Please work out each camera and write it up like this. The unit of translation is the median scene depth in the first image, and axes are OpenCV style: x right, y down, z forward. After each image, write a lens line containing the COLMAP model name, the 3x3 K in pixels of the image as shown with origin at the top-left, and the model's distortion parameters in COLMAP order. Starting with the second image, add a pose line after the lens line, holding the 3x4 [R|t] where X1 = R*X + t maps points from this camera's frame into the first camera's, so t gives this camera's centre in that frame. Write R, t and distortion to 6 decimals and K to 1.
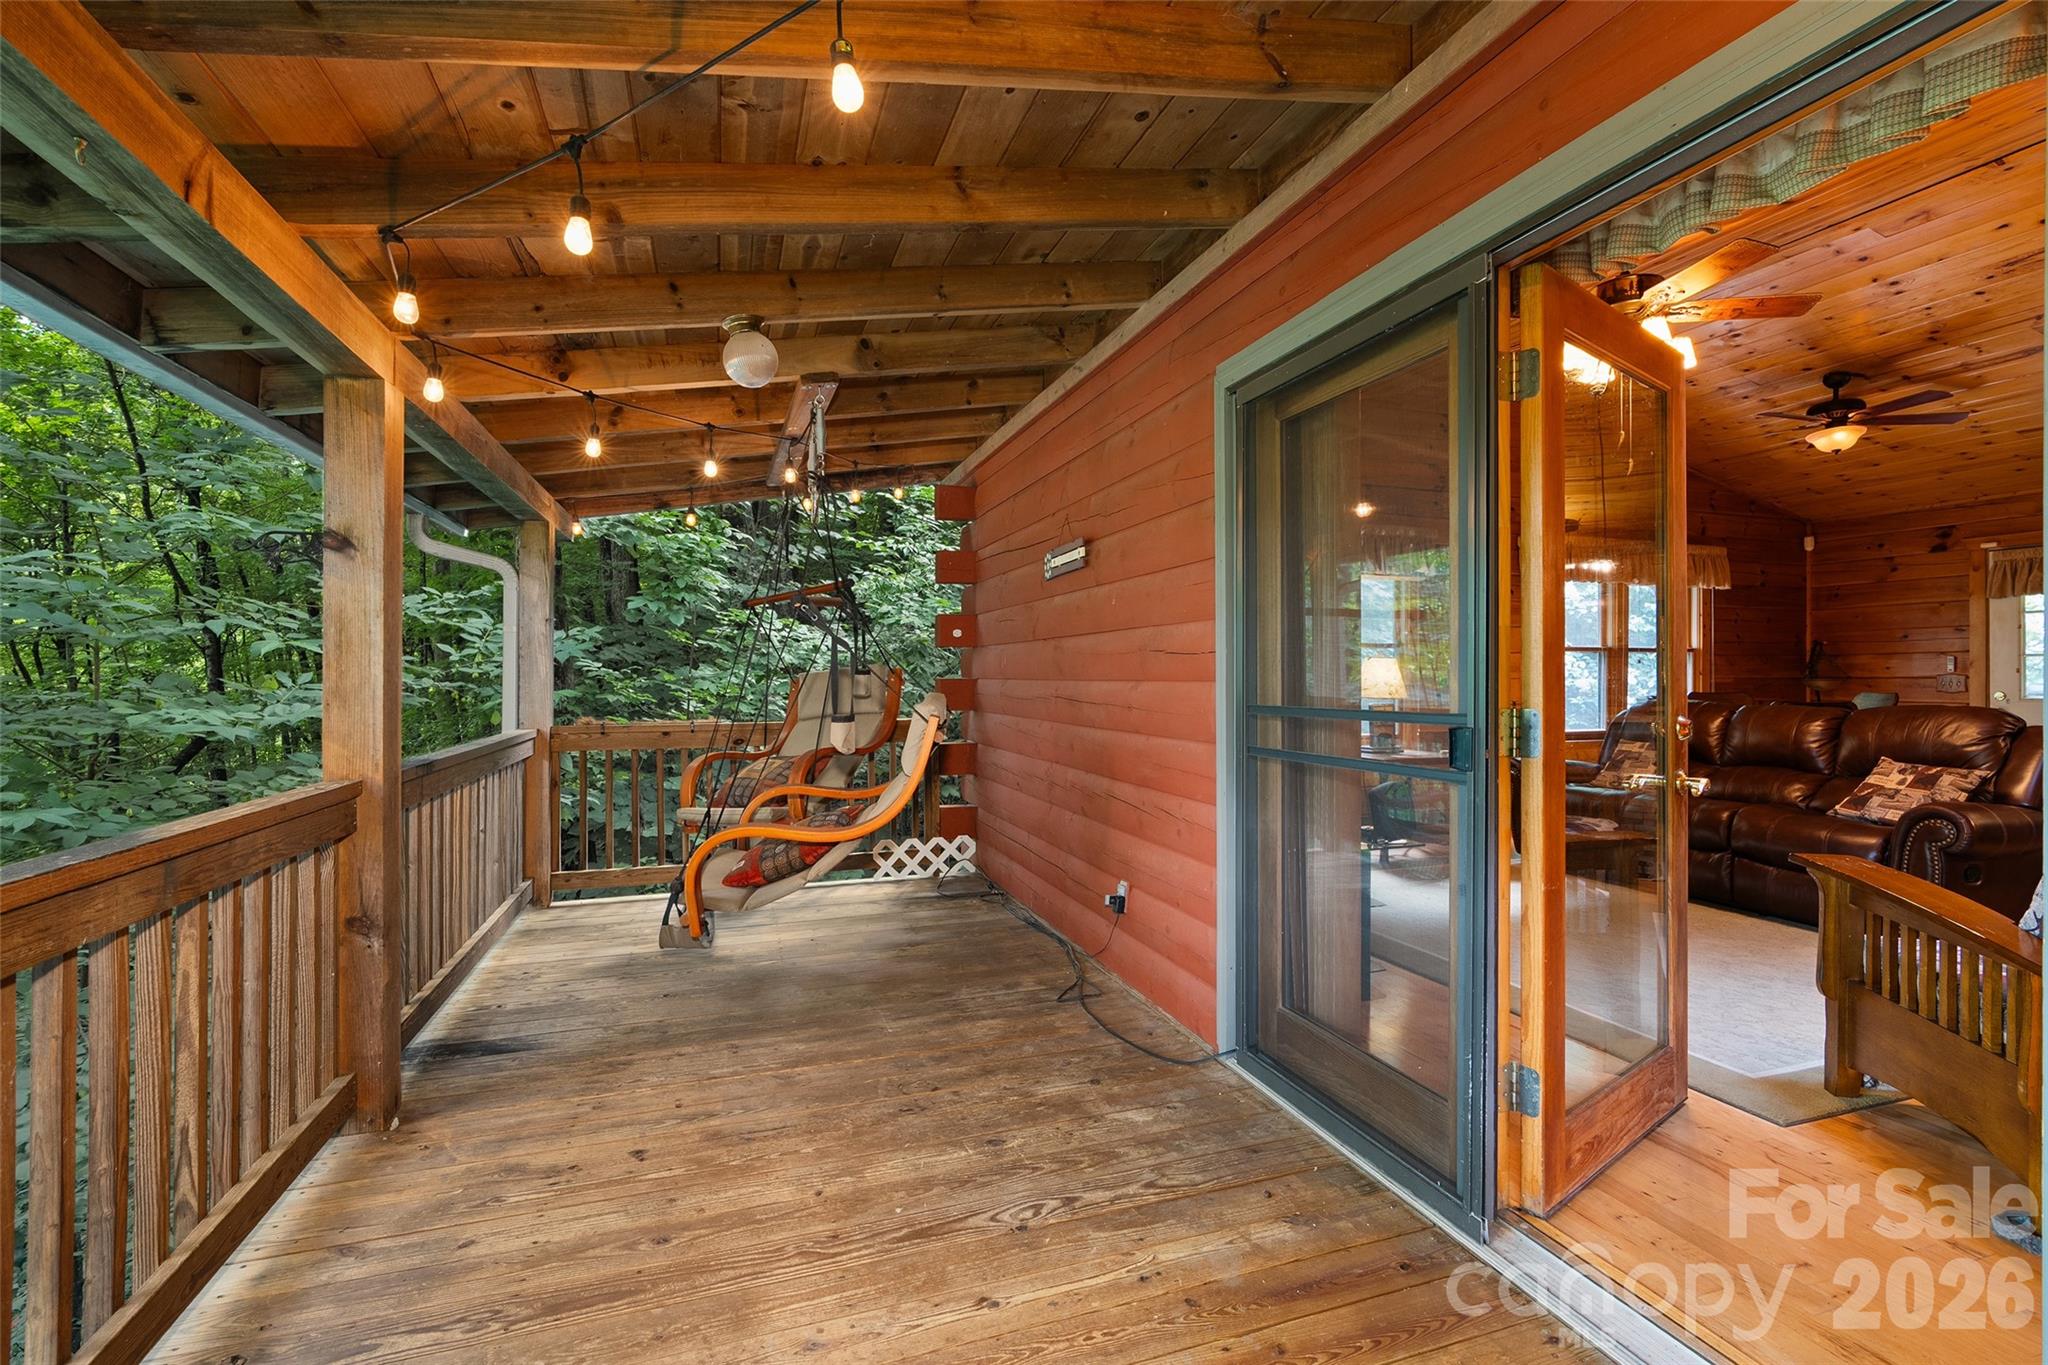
lens RADIAL K [[928.6, 0, 1021.1], [0, 928.6, 675.0], [0, 0, 1]] dist [-0.008630, 0.003949]
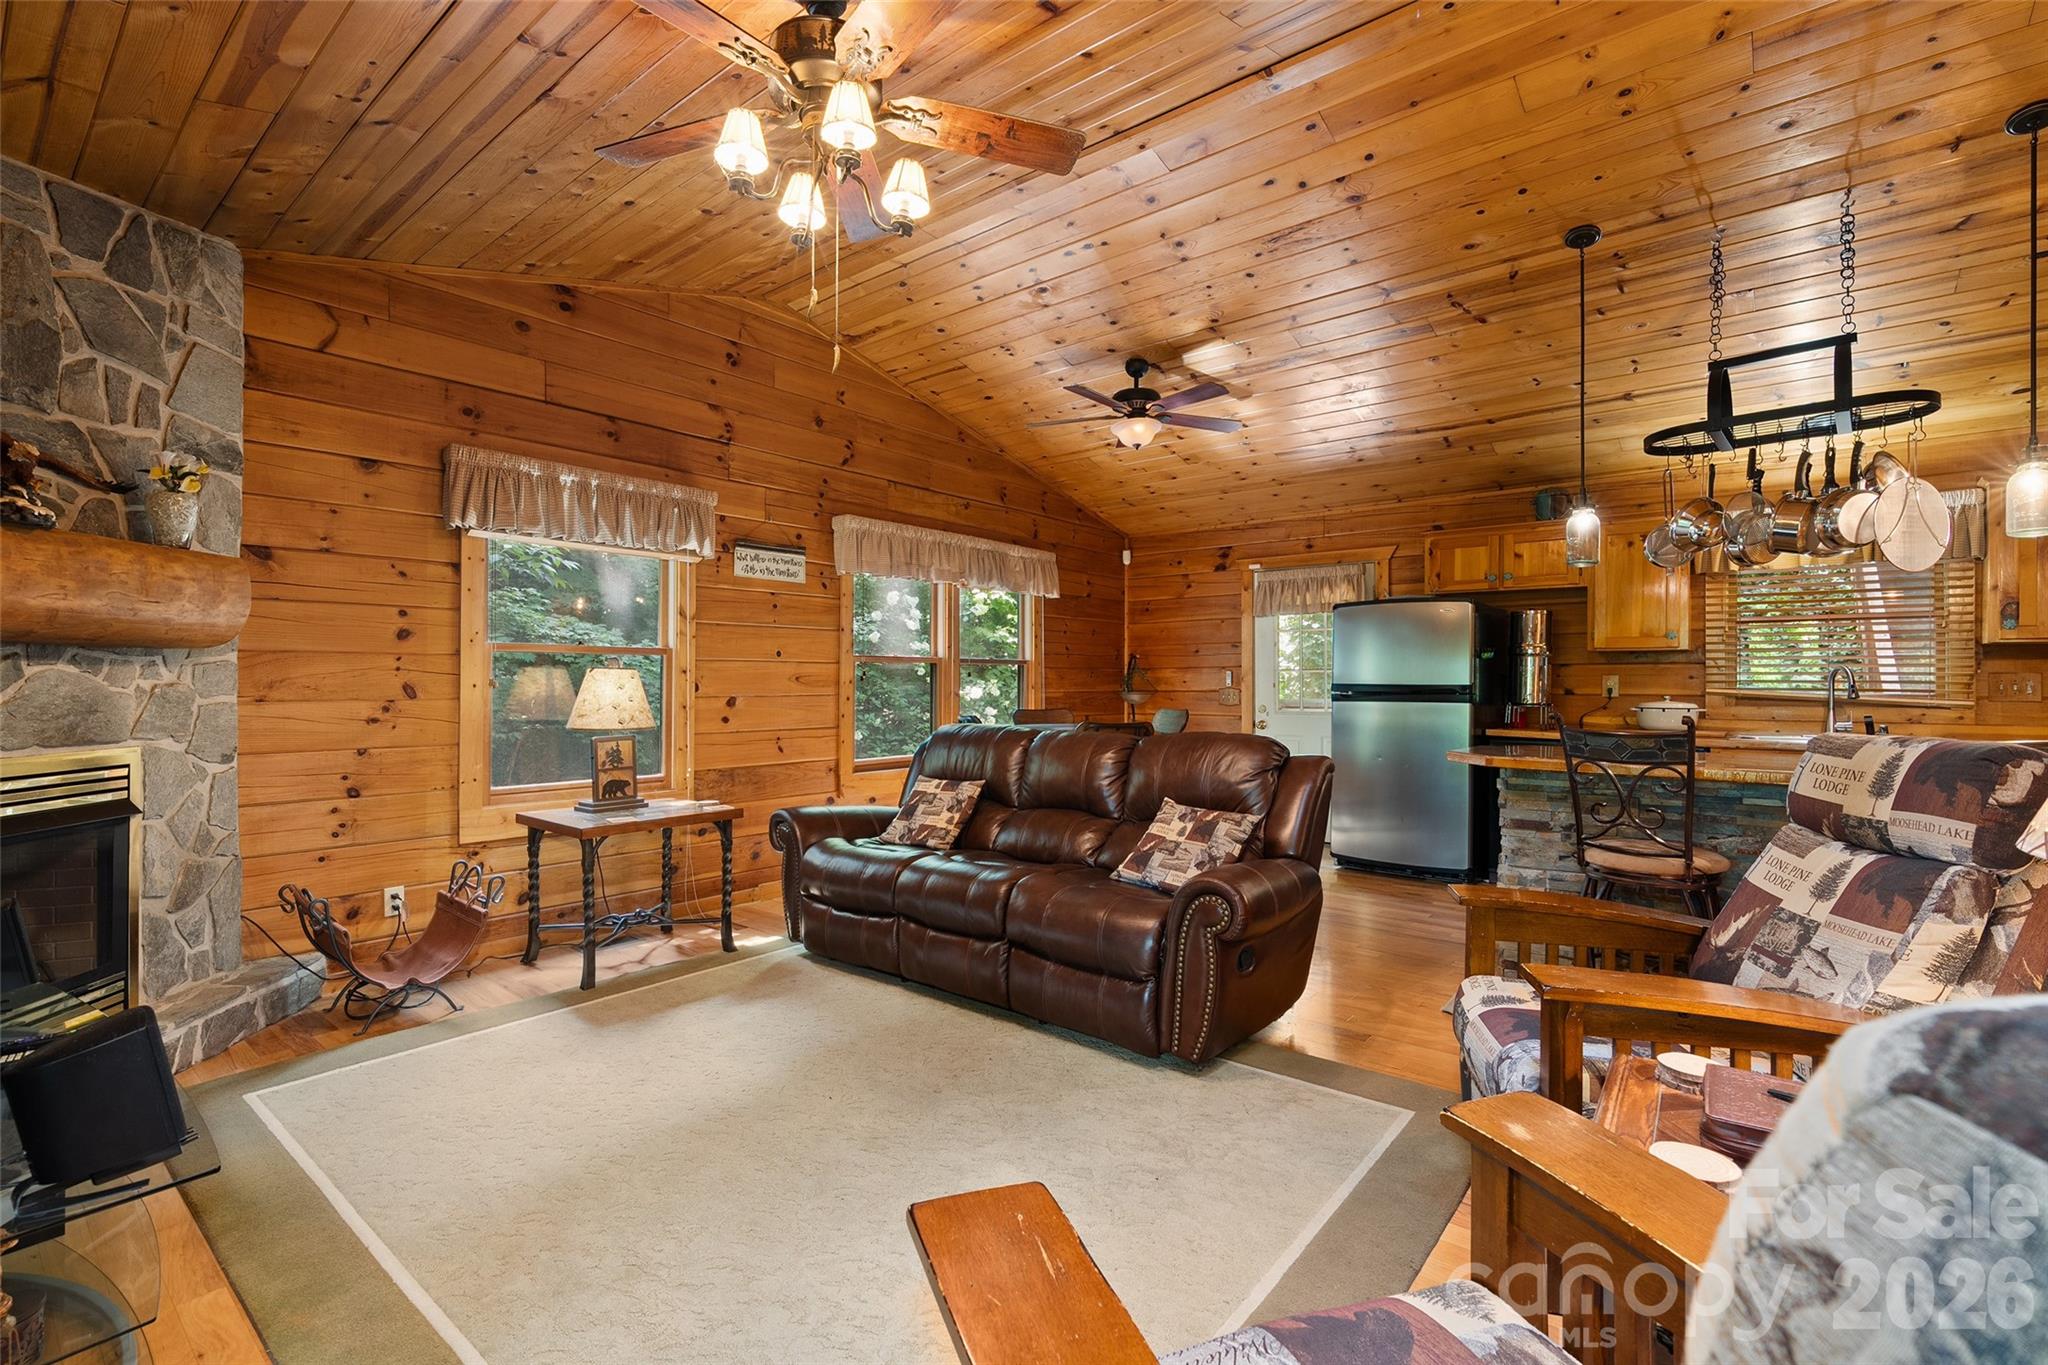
lens RADIAL K [[928.6, 0, 1014.1], [0, 928.6, 677.0], [0, 0, 1]] dist [-0.008630, 0.003949]
pose [[0.847720, 0.003258, 0.530434, 0.306506], [-0.001065, 0.999990, -0.004440, -0.010910], [-0.530443, 0.003199, 0.847714, 0.300960]]
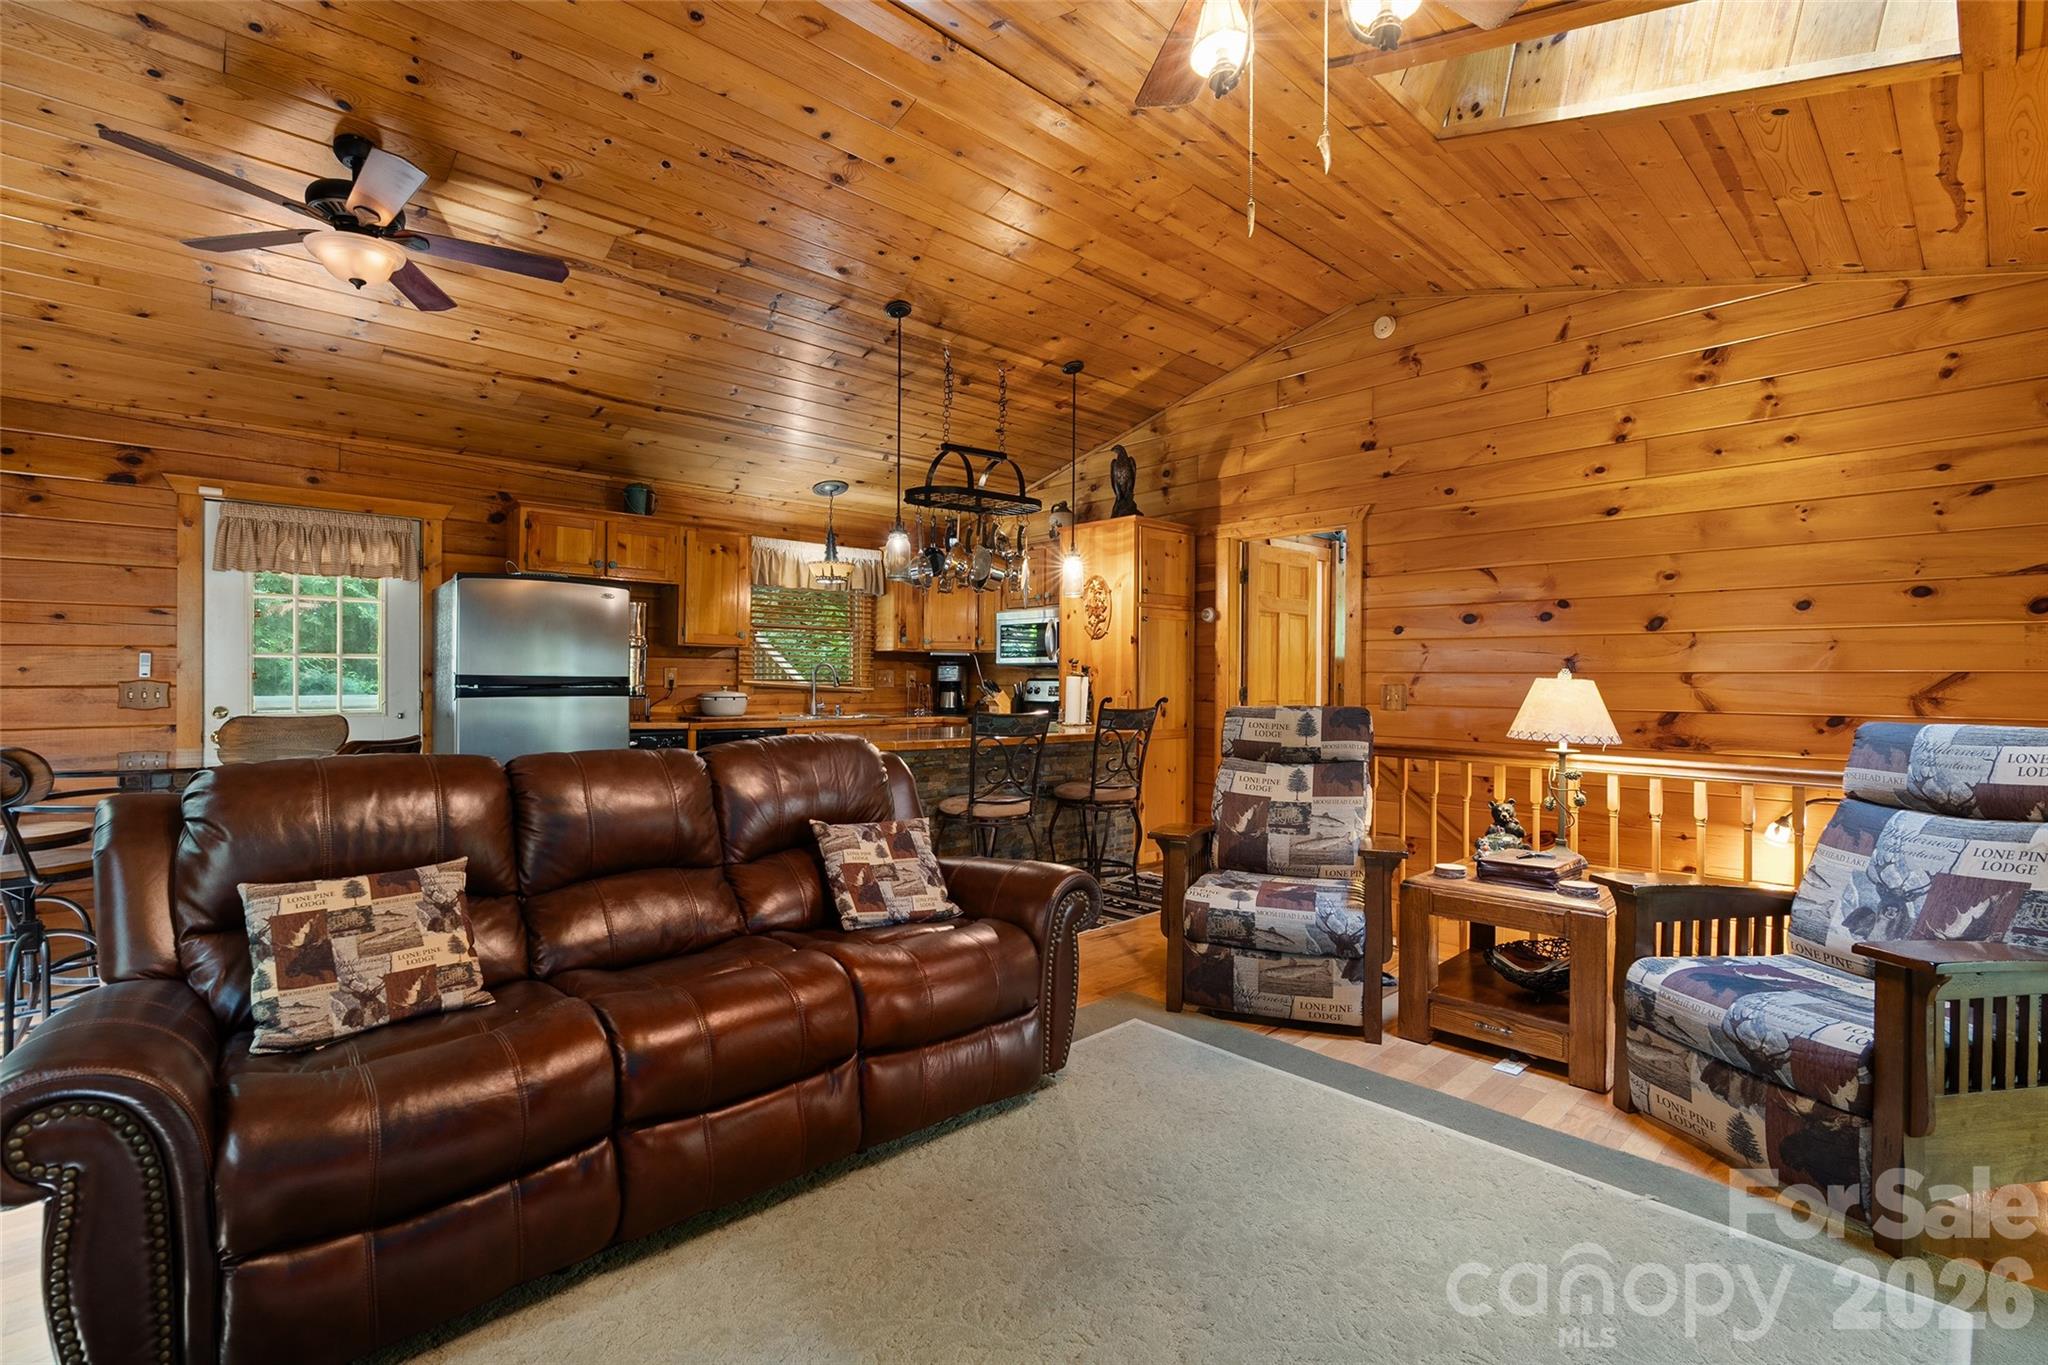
lens RADIAL K [[928.6, 0, 1019.1], [0, 928.6, 675.4], [0, 0, 1]] dist [-0.008630, 0.003949]
pose [[-0.419455, -0.001506, 0.907775, 0.220500], [-0.008290, 0.999963, -0.002171, -0.010255], [-0.907738, -0.008436, -0.419452, 0.914678]]
